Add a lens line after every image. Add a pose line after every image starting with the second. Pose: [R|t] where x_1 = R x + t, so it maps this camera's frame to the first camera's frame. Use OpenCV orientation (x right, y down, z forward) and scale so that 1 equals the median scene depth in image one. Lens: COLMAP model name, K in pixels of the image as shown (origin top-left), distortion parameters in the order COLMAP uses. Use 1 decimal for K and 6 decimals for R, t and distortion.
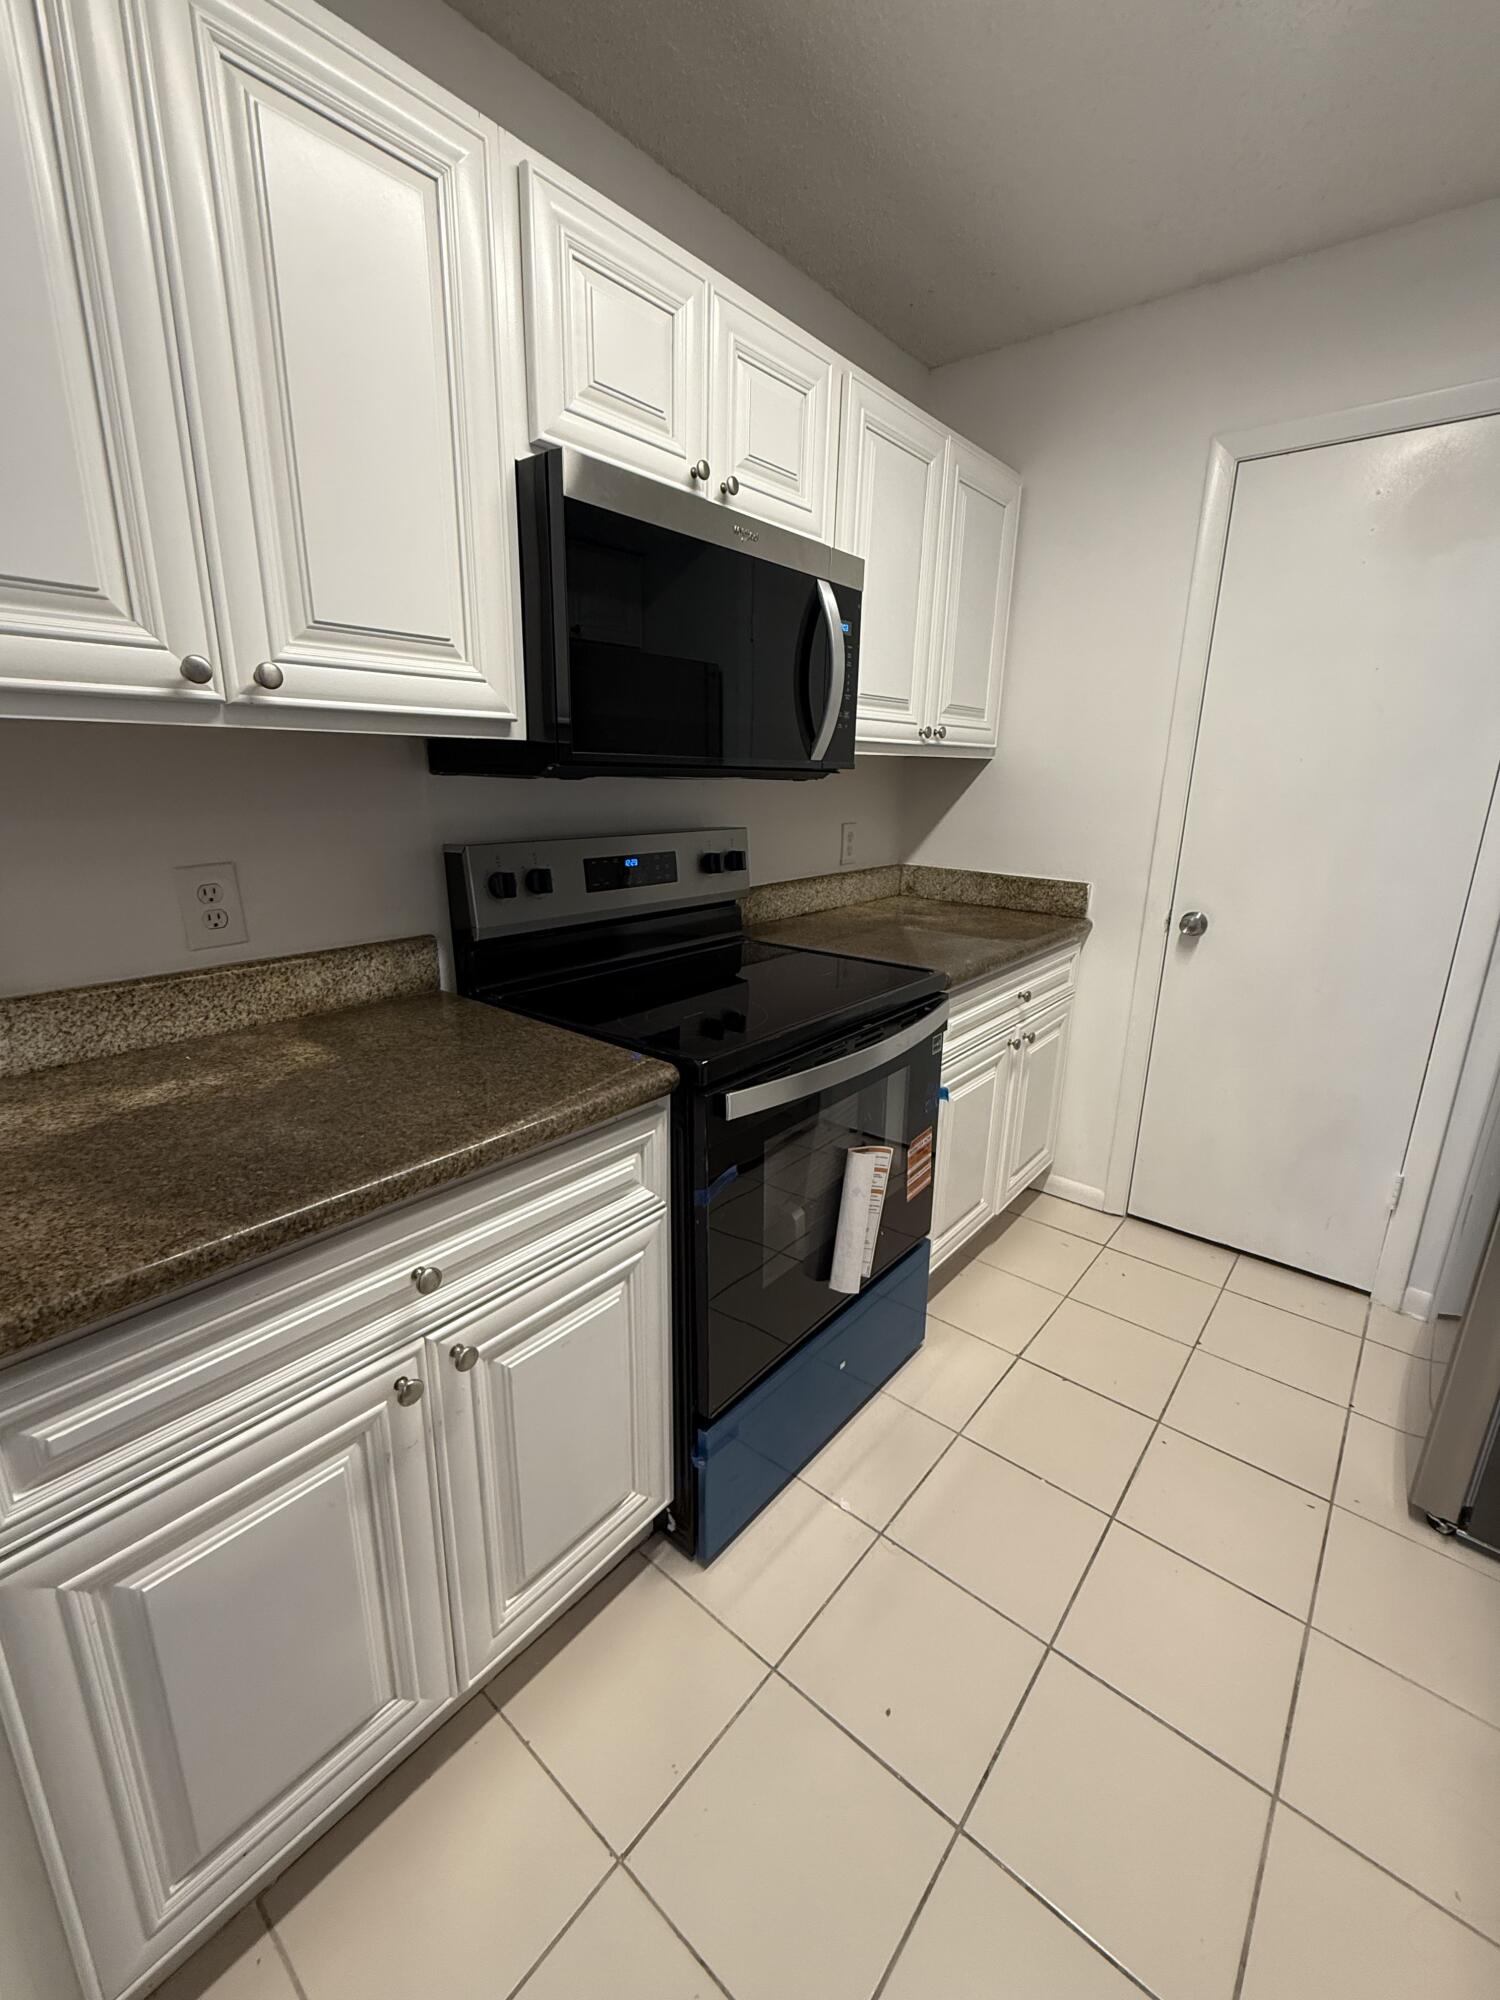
lens RADIAL K [[827.9, 0, 750.0], [0, 827.9, 1000.0], [0, 0, 1]] dist [-0.000023, 0.000031]
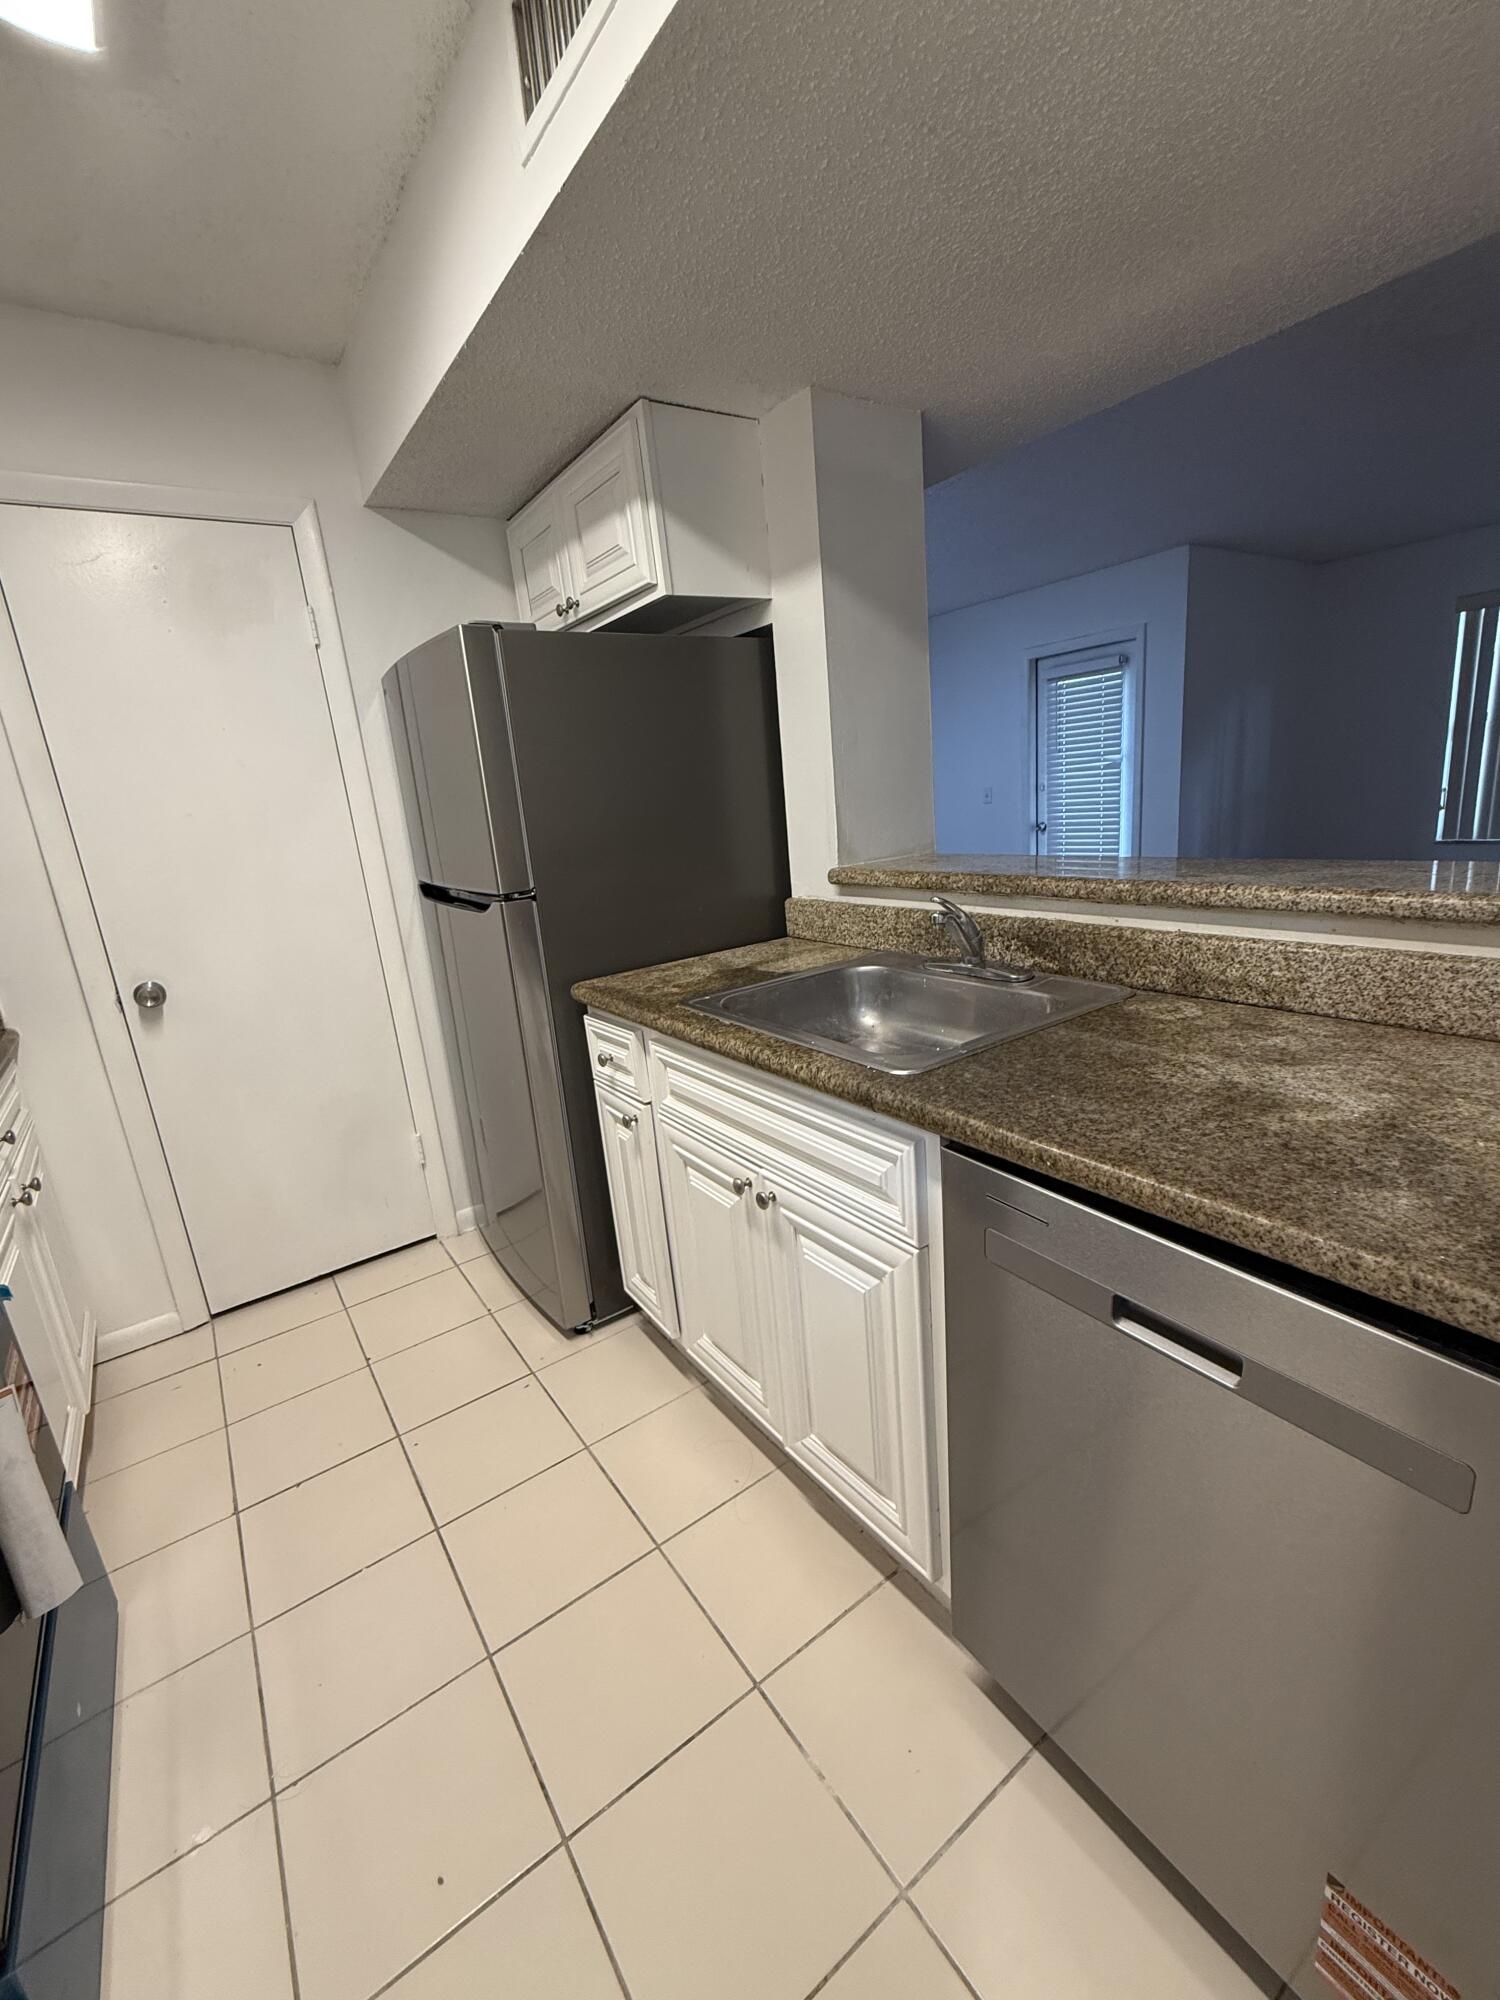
lens RADIAL K [[828.4, 0, 753.1], [0, 828.4, 1001.2], [0, 0, 1]] dist [0.000294, 0.000027]
pose [[0.258964, -0.280281, 0.924327, -0.268357], [0.347643, 0.919885, 0.181537, -0.033438], [-0.901156, 0.274324, 0.335654, 0.141167]]
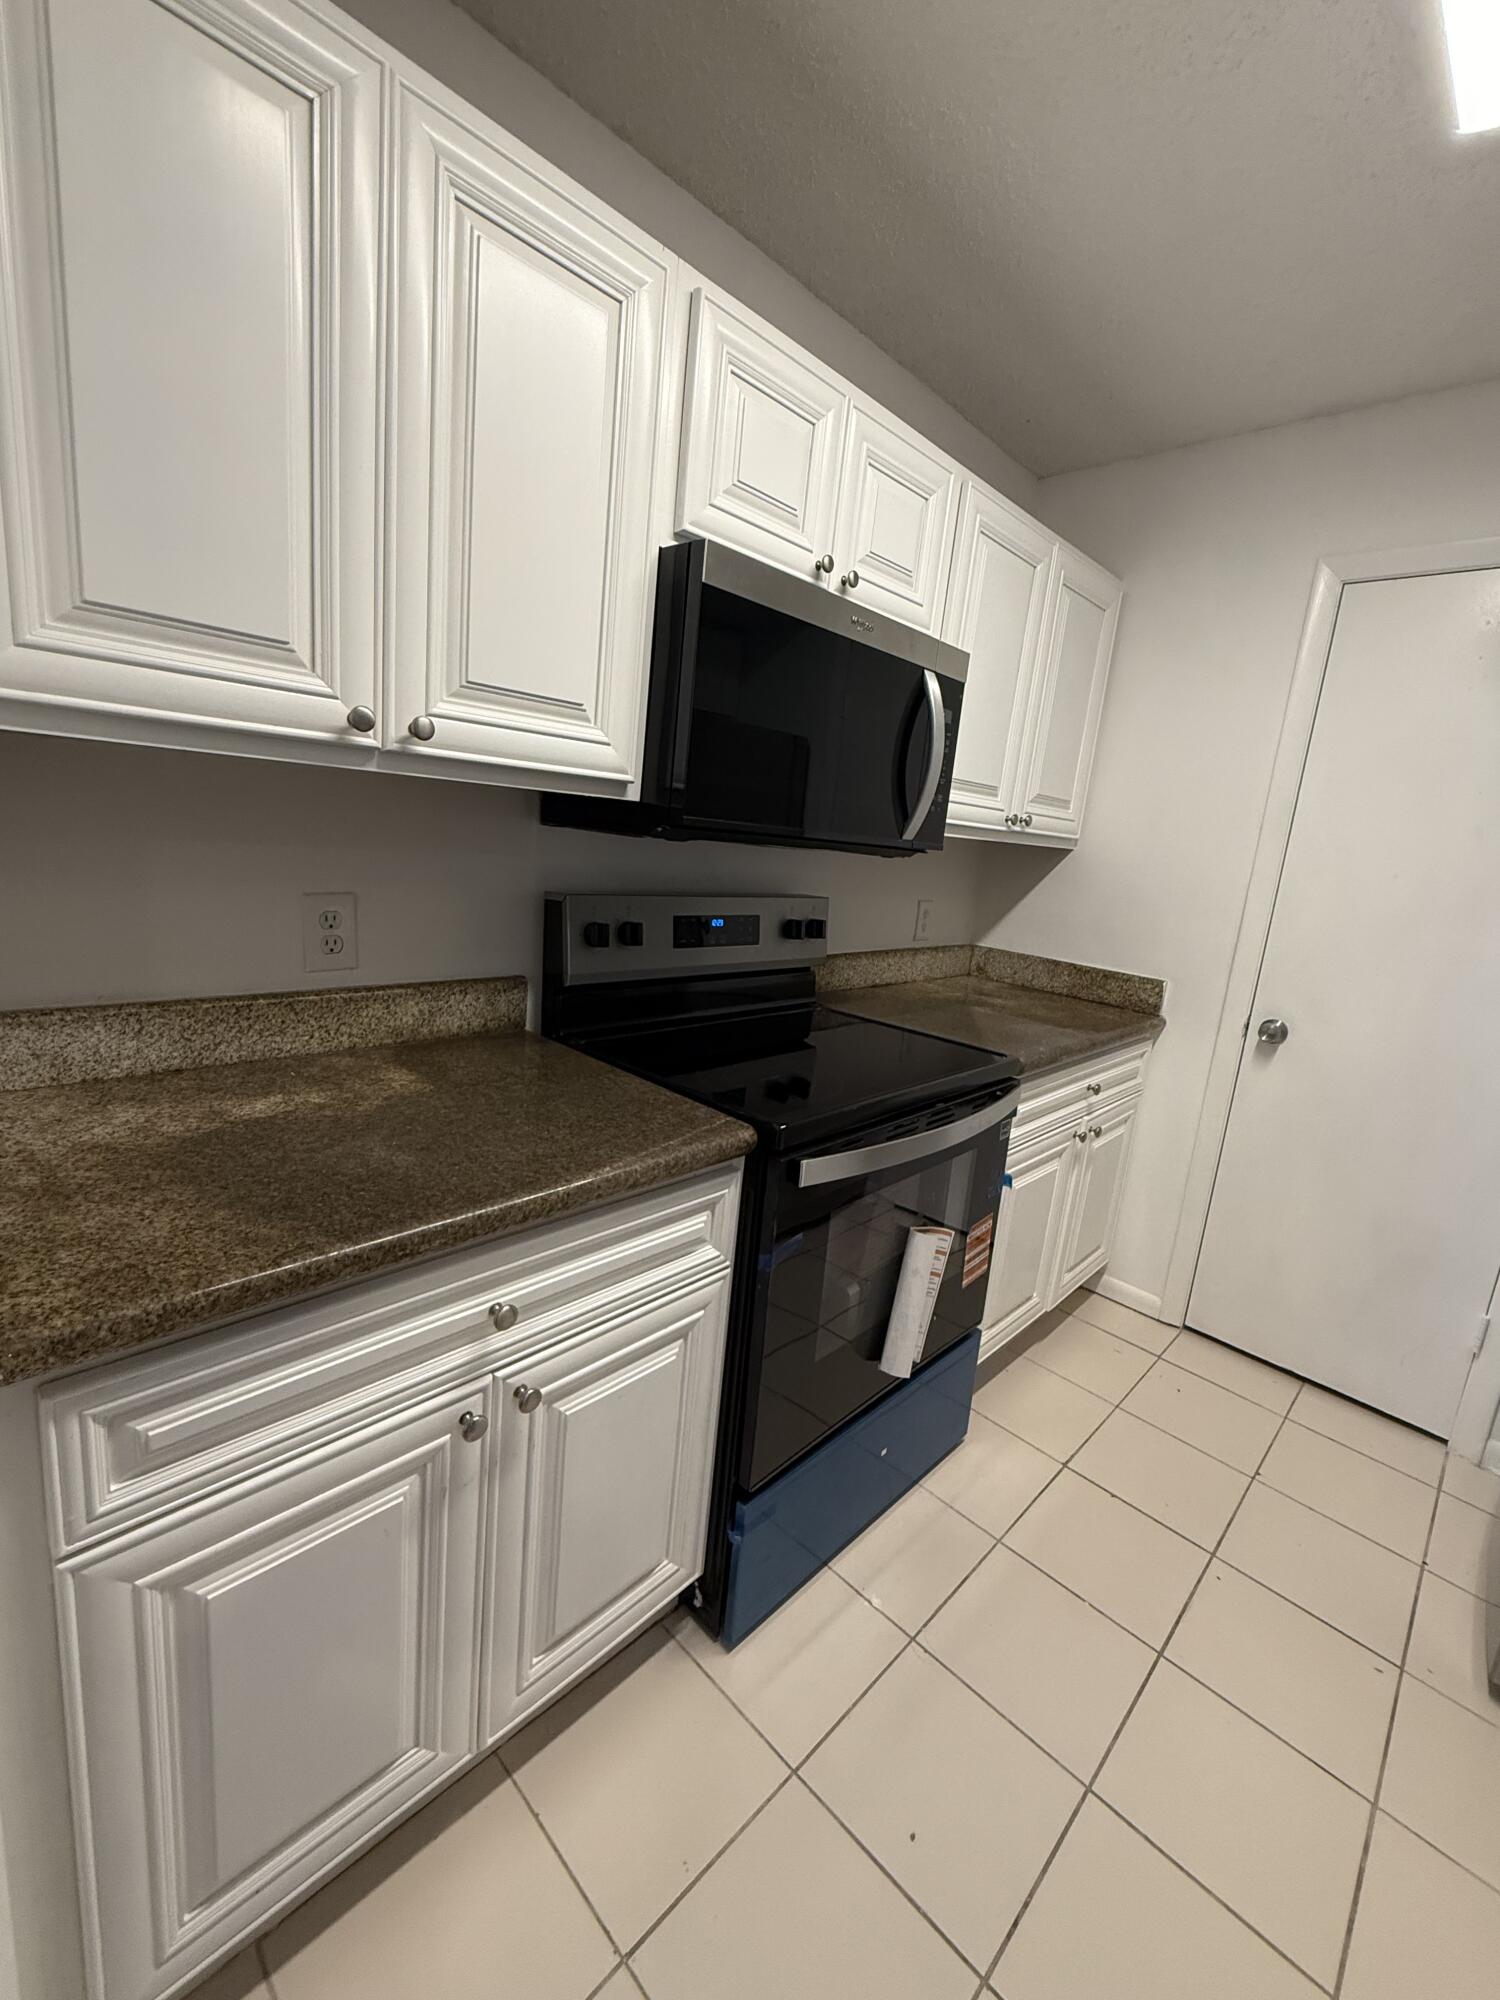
lens RADIAL K [[828.4, 0, 753.1], [0, 828.4, 1001.2], [0, 0, 1]] dist [0.000294, 0.000027]
pose [[0.994273, 0.090552, -0.056755, -0.042659], [-0.094367, 0.993172, -0.068594, -0.003899], [0.050156, 0.073557, 0.996029, -0.018601]]
